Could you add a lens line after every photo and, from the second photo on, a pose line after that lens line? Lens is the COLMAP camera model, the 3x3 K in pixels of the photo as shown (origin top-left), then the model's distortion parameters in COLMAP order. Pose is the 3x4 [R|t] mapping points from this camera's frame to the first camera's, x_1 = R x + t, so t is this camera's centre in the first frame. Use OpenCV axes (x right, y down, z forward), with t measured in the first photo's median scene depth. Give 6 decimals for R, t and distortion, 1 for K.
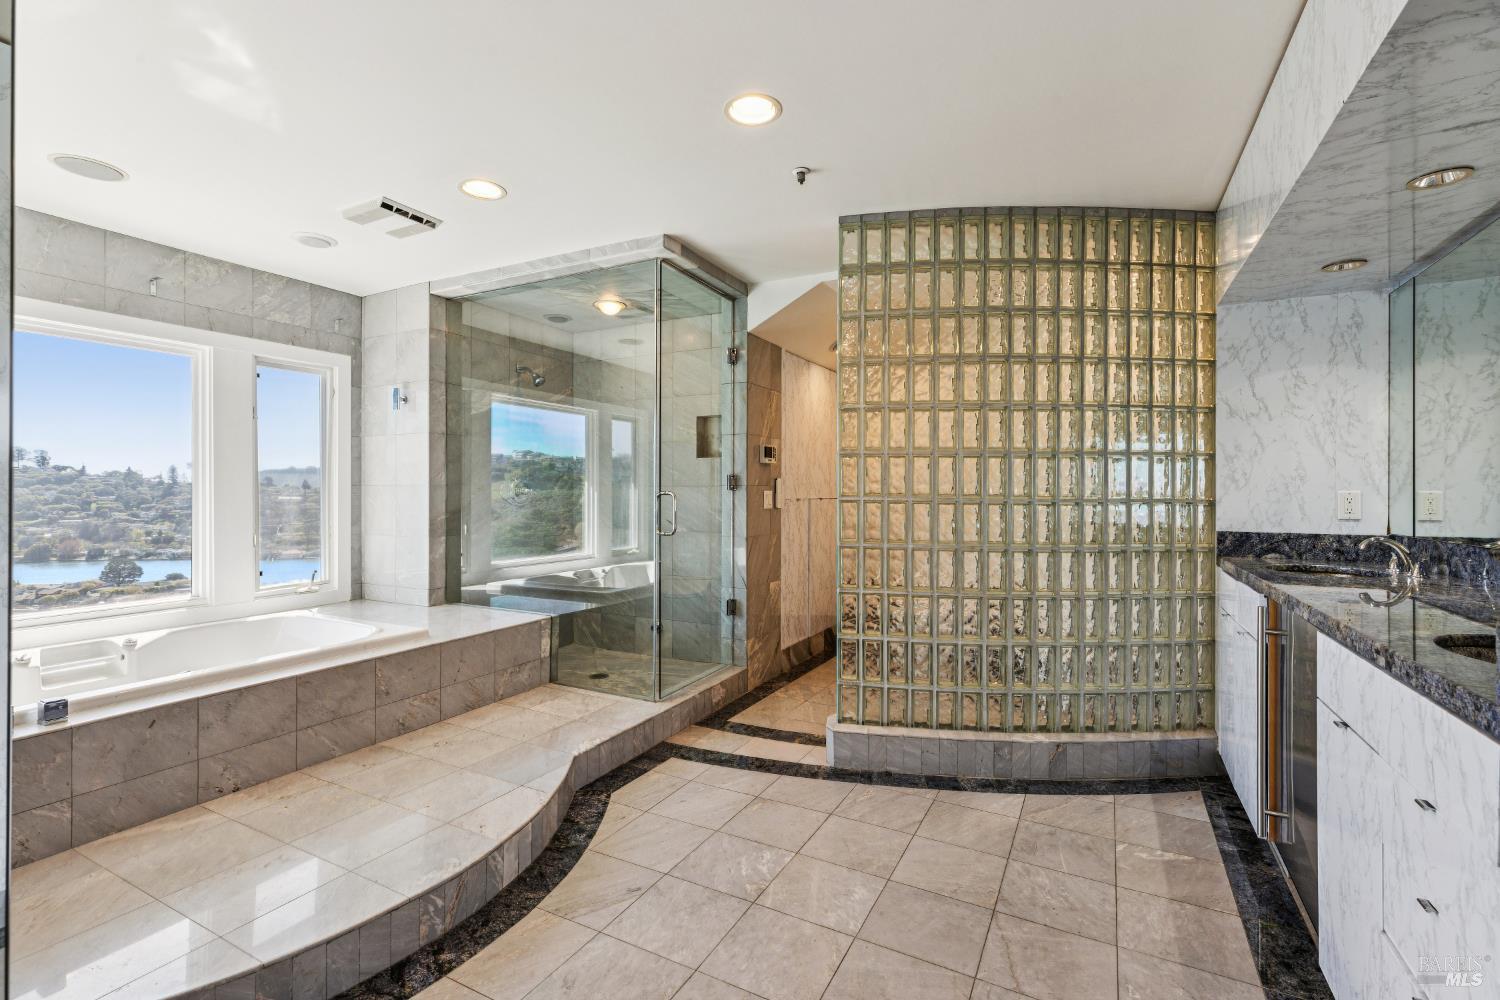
lens RADIAL K [[682.0, 0, 750.6], [0, 682.0, 487.3], [0, 0, 1]] dist [0.009651, -0.000826]
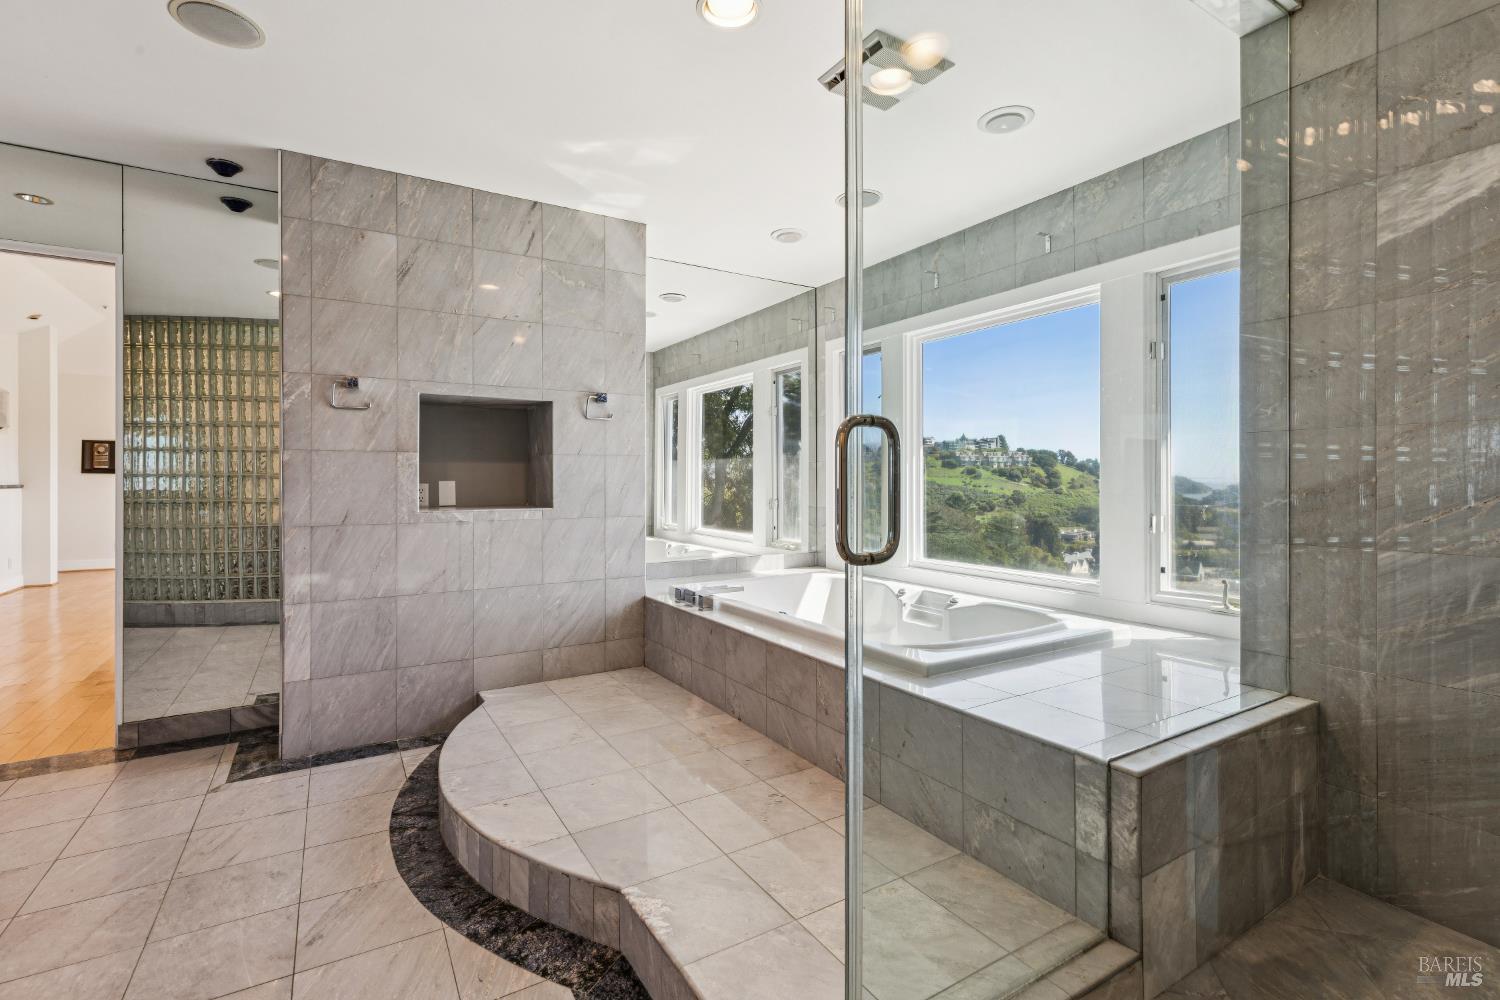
lens RADIAL K [[682.0, 0, 727.5], [0, 682.0, 477.3], [0, 0, 1]] dist [0.009651, -0.000826]
pose [[-0.522621, -0.004013, -0.852556, 0.203178], [0.004567, 0.999961, -0.007506, 0.043524], [0.852553, -0.007817, -0.522582, 1.415870]]
